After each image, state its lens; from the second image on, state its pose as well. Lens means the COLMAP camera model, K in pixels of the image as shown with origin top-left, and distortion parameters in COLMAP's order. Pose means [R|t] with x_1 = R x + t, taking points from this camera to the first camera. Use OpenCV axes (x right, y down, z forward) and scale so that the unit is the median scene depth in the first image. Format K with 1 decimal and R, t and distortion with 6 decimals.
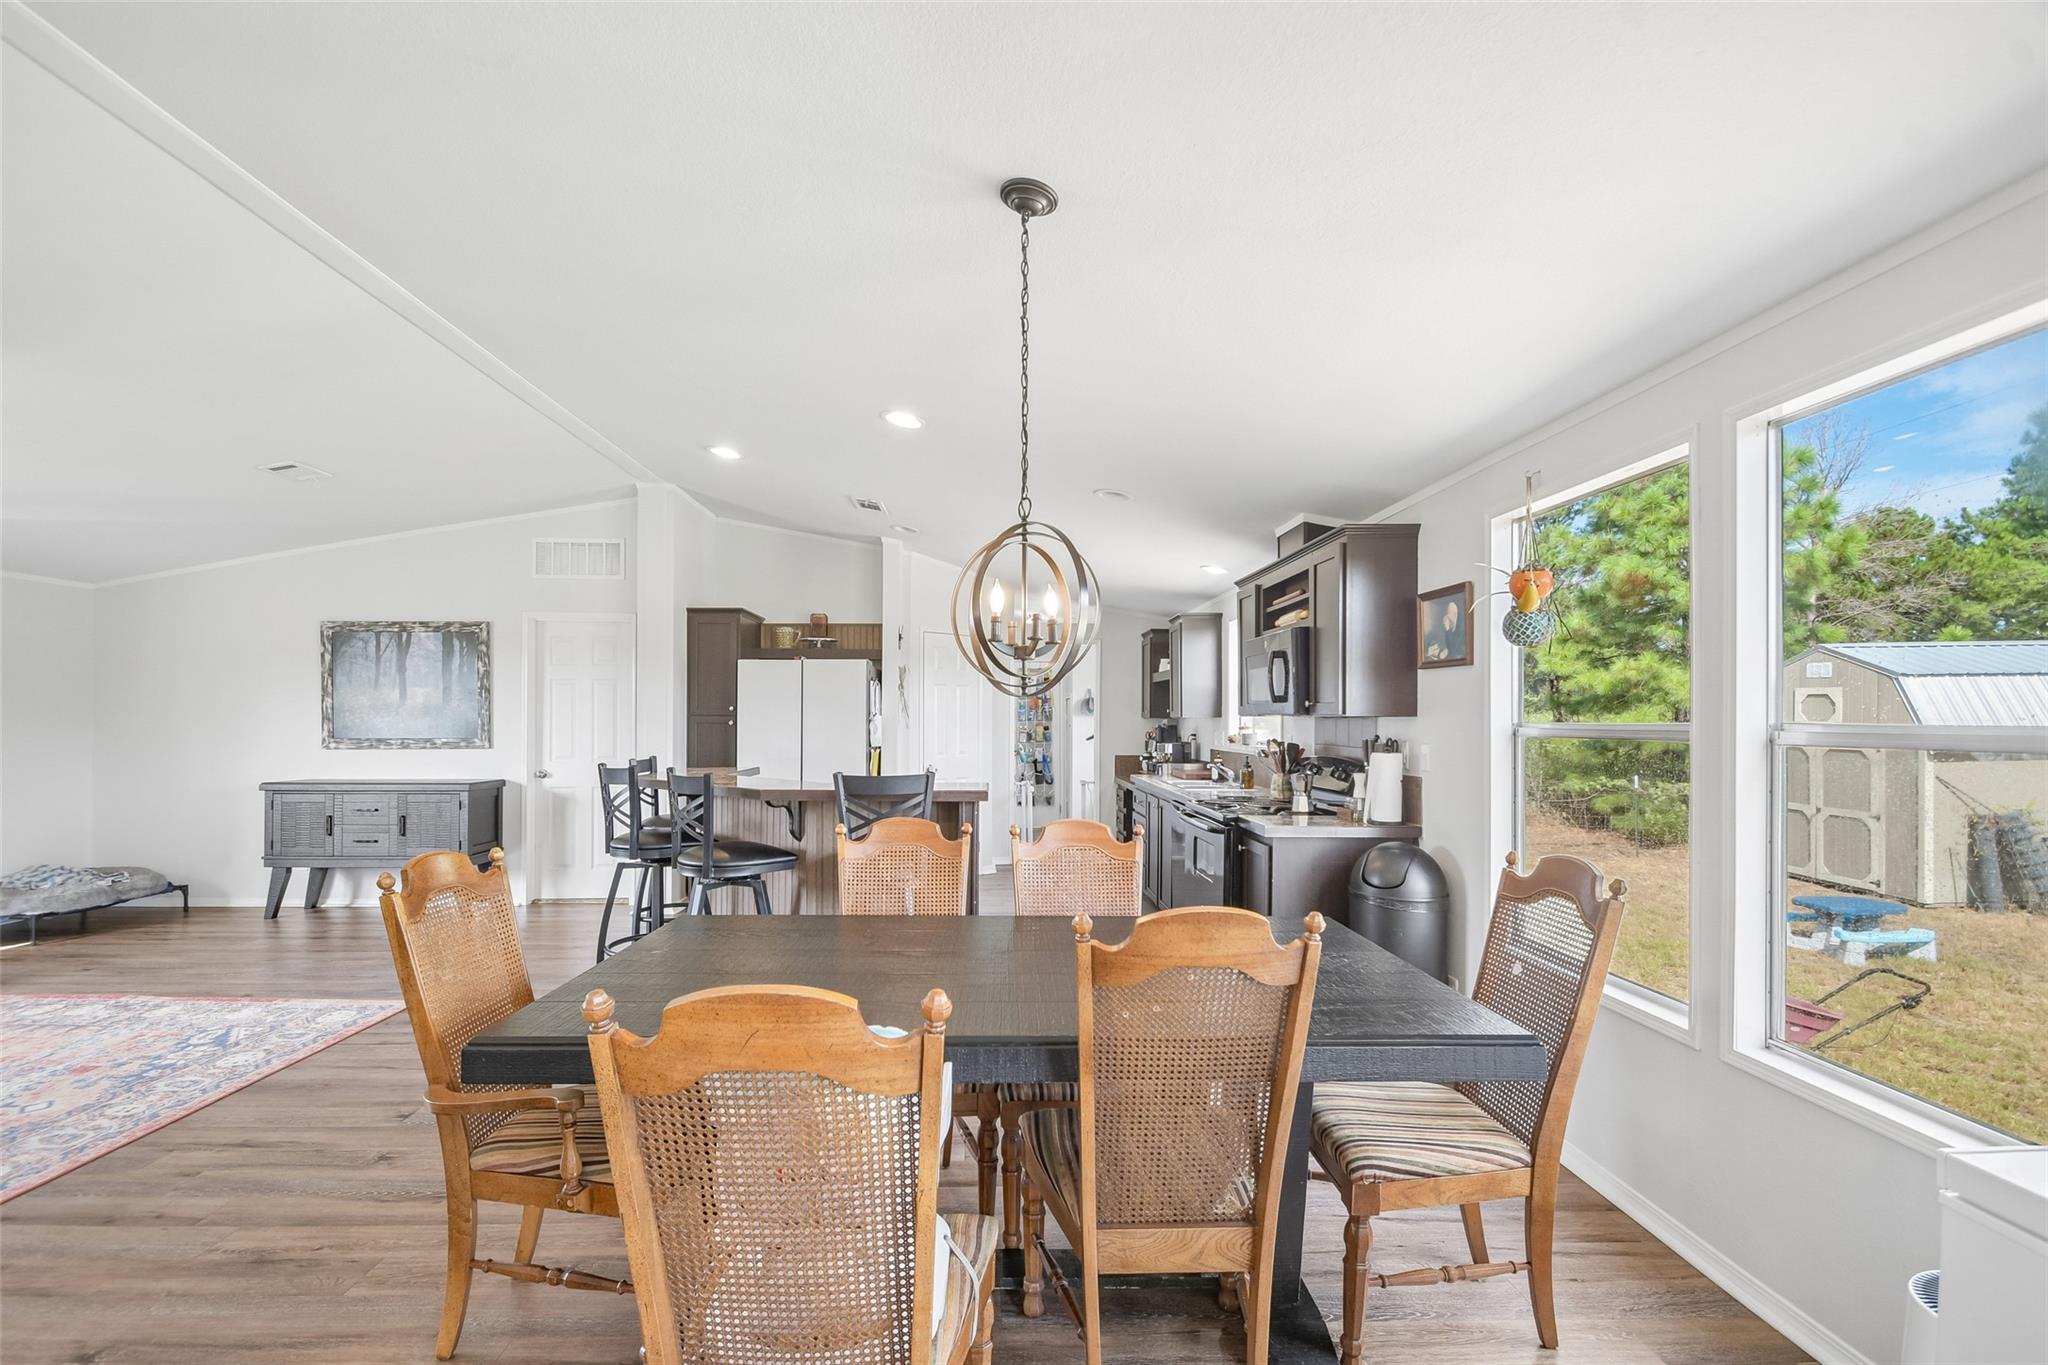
lens RADIAL K [[909.0, 0, 1019.6], [0, 909.0, 719.5], [0, 0, 1]] dist [0.010477, -0.013744]
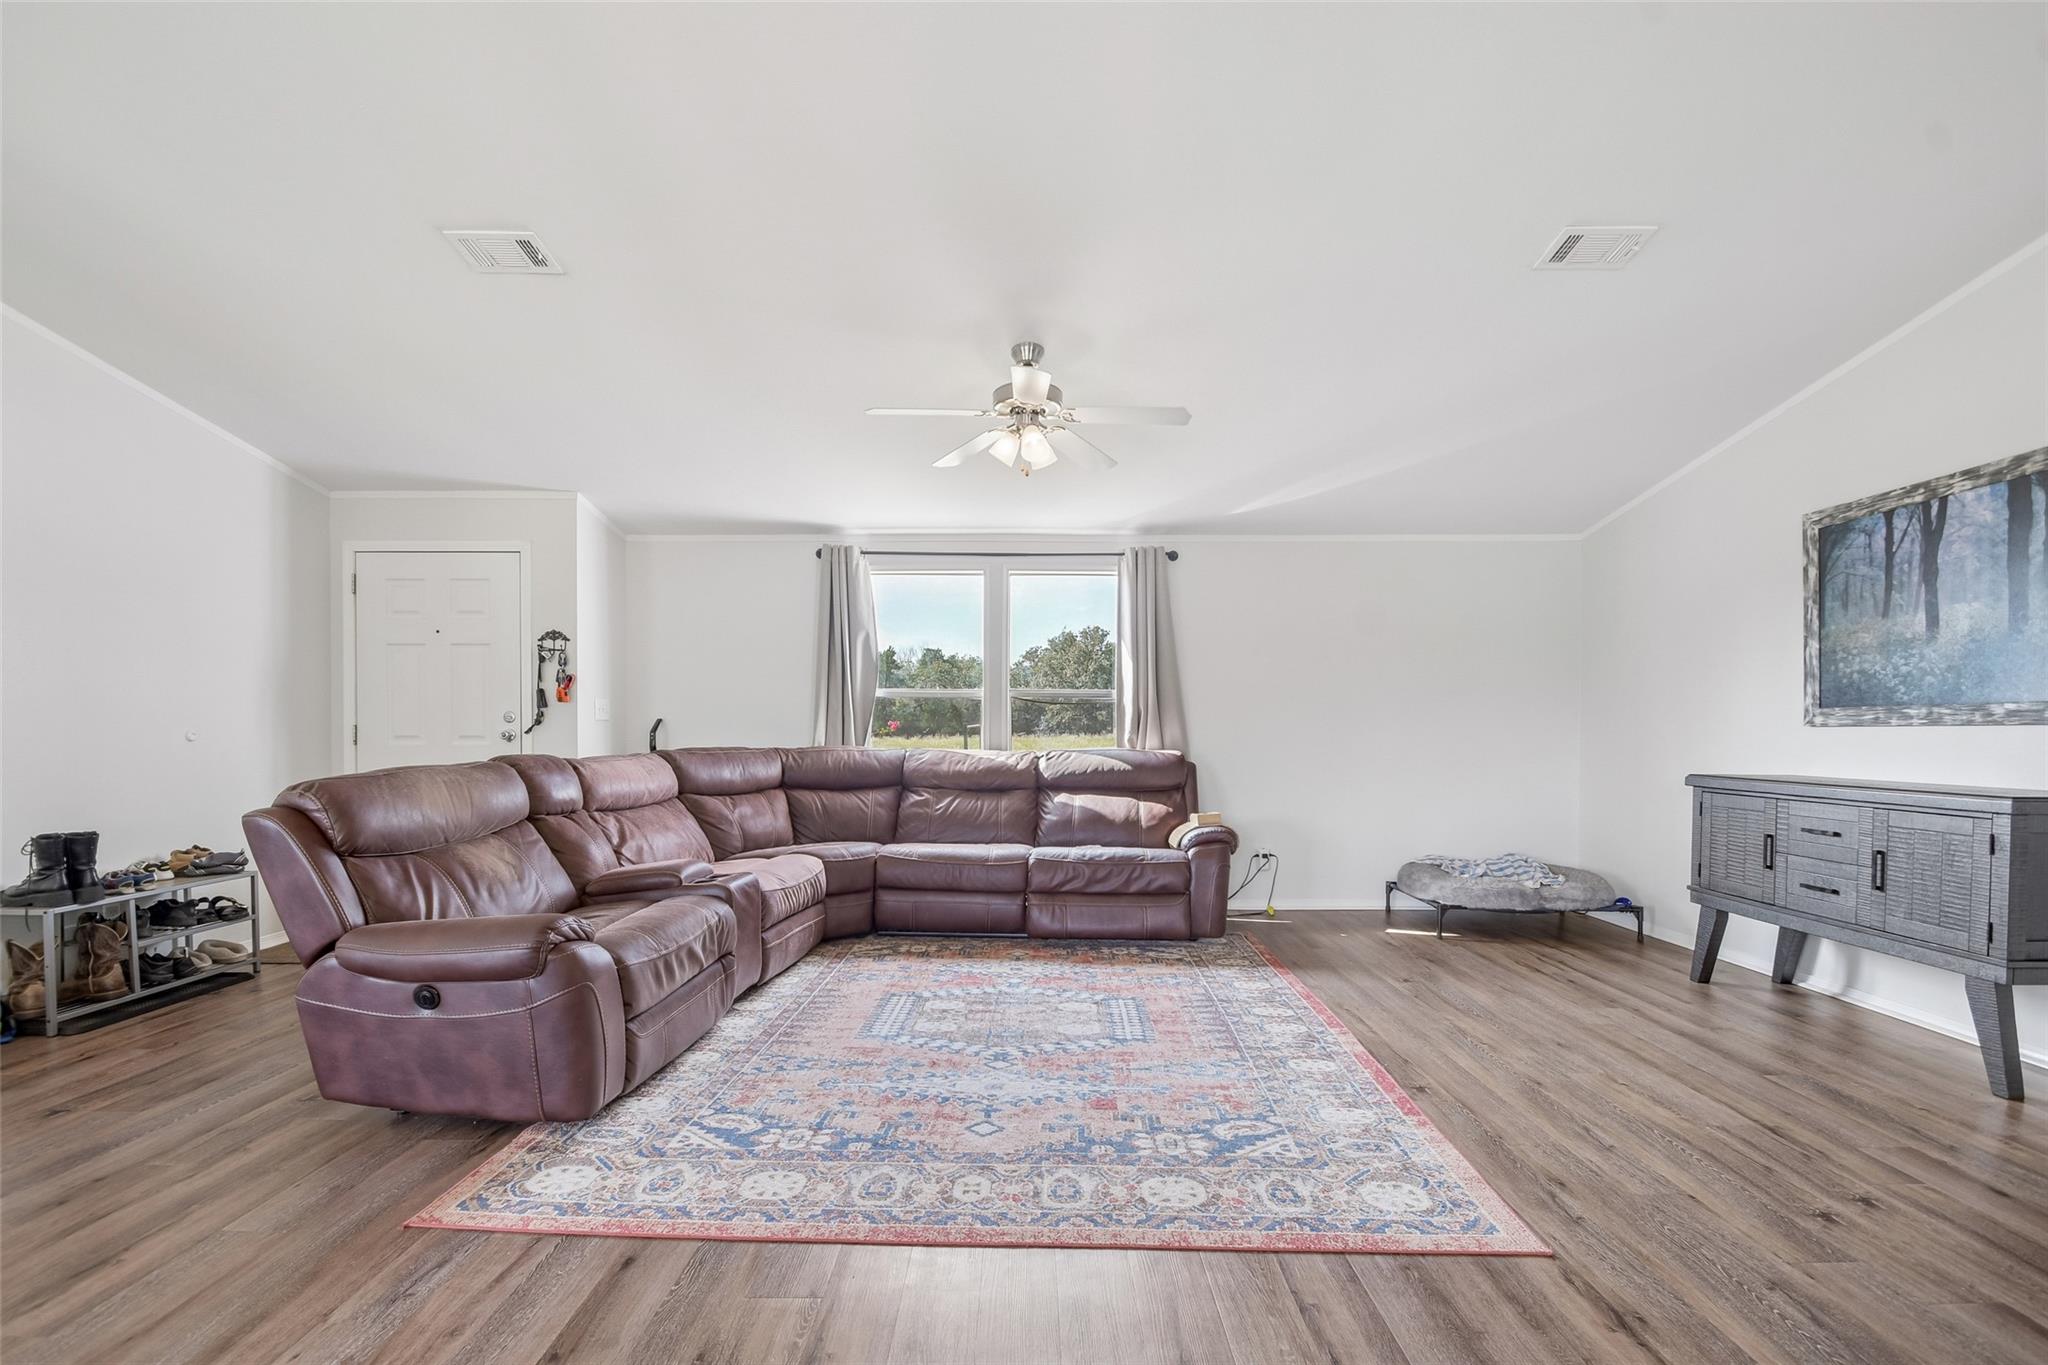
lens RADIAL K [[921.3, 0, 1018.9], [0, 921.3, 734.0], [0, 0, 1]] dist [0.015265, -0.015468]
pose [[-0.045022, 0.004127, -0.998977, -0.133444], [-0.001309, 0.999990, 0.004190, 0.036922], [0.998985, 0.001496, -0.045016, 0.520211]]
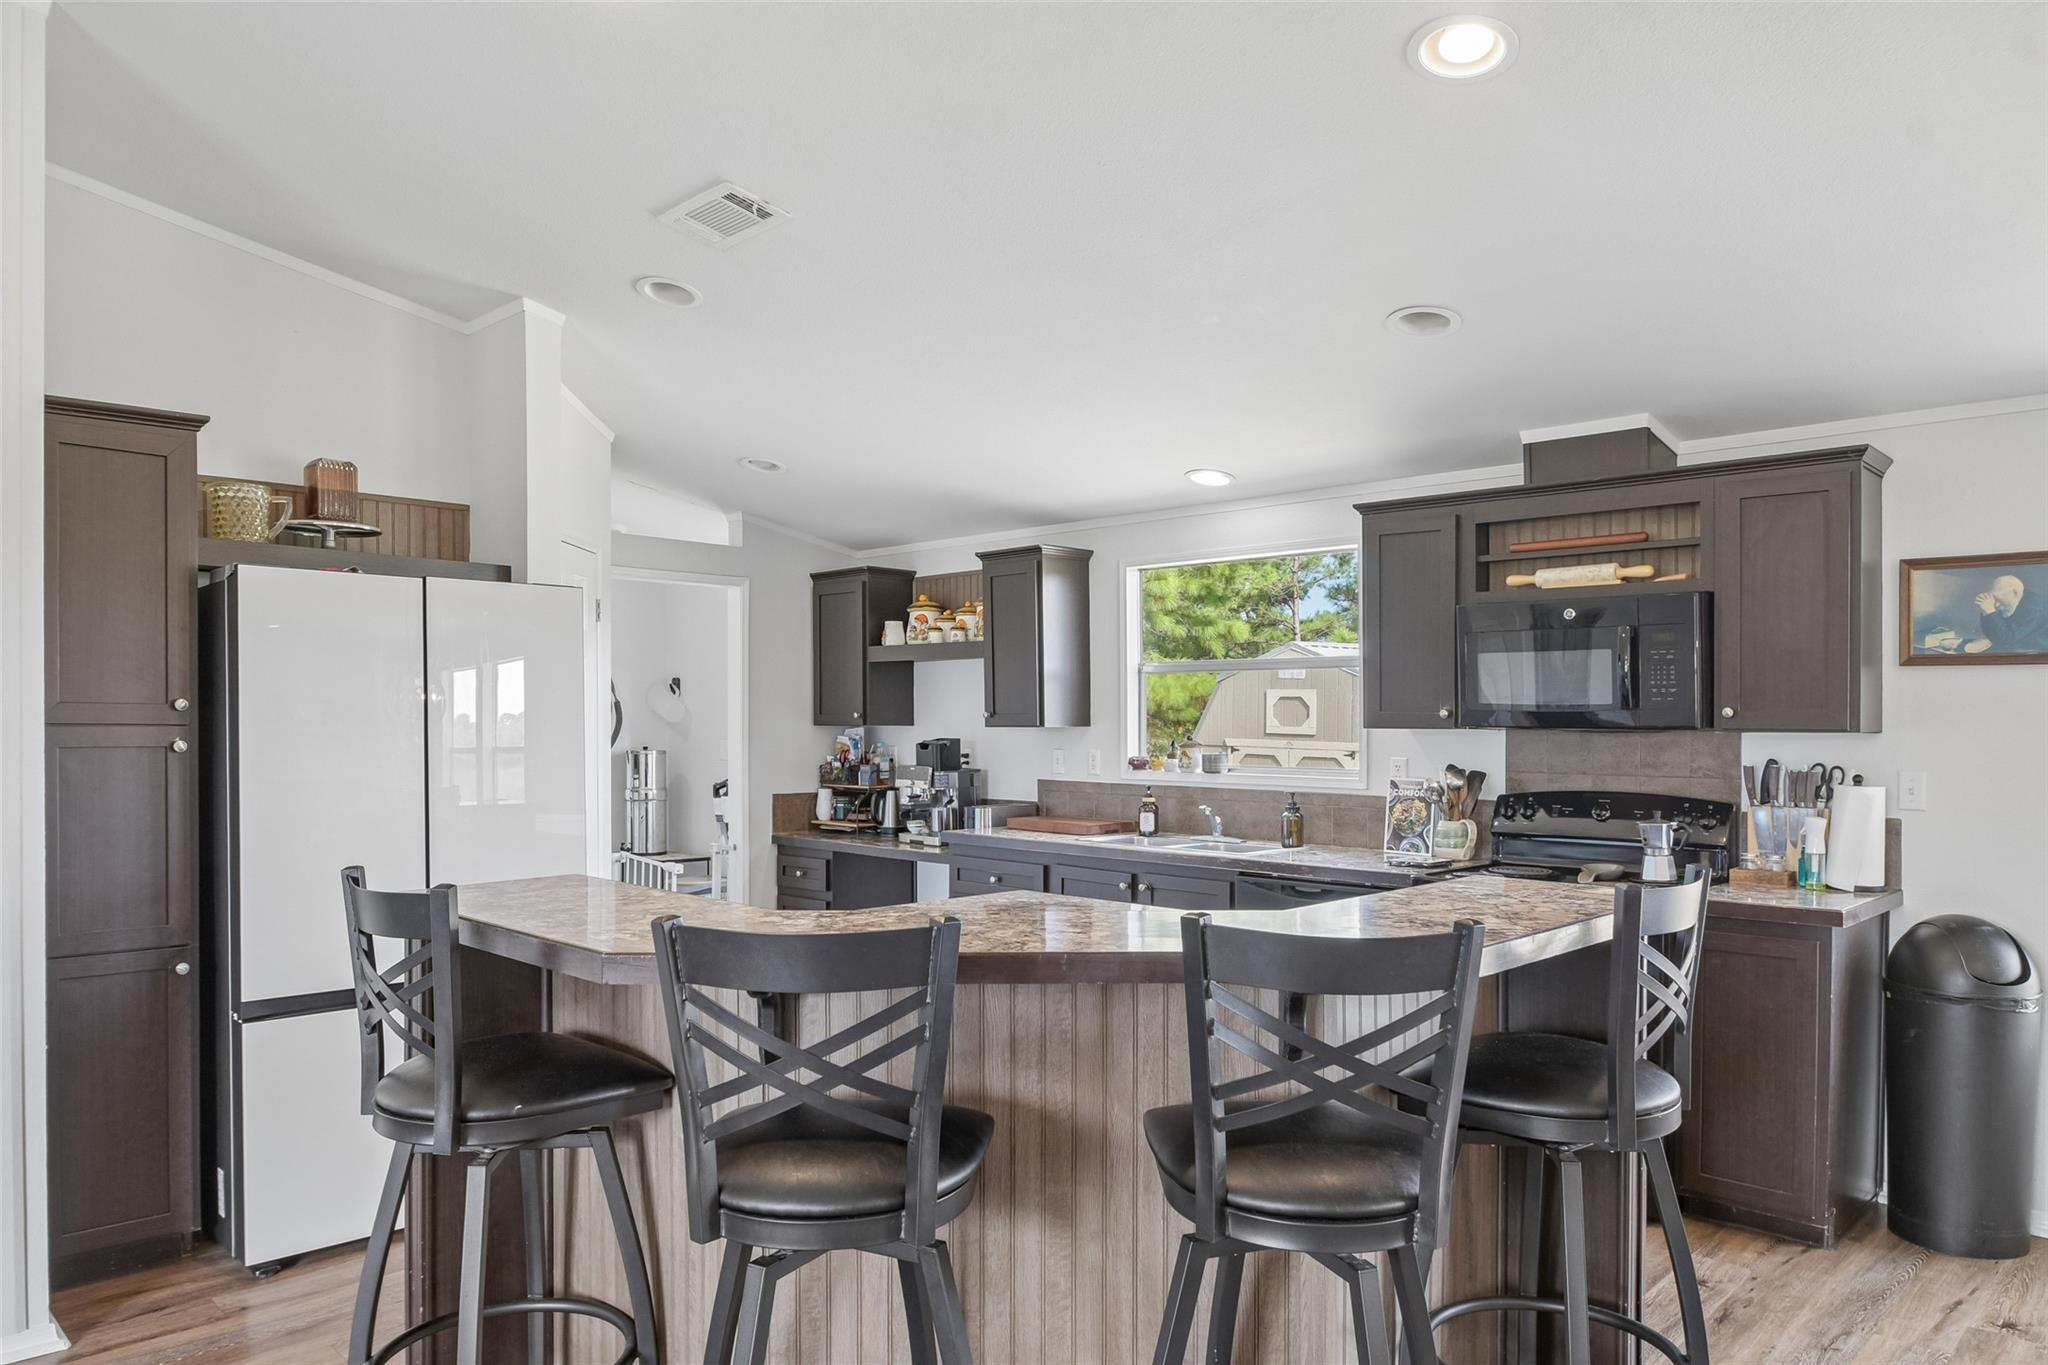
lens RADIAL K [[1357.4, 0, 1035.4], [0, 1357.4, 737.3], [0, 0, 1]] dist [-0.007356, -0.000891]
pose [[0.721981, -0.006951, 0.691877, -0.449788], [-0.001483, 0.999932, 0.011594, -0.006229], [-0.691911, -0.009396, 0.721922, 0.414942]]
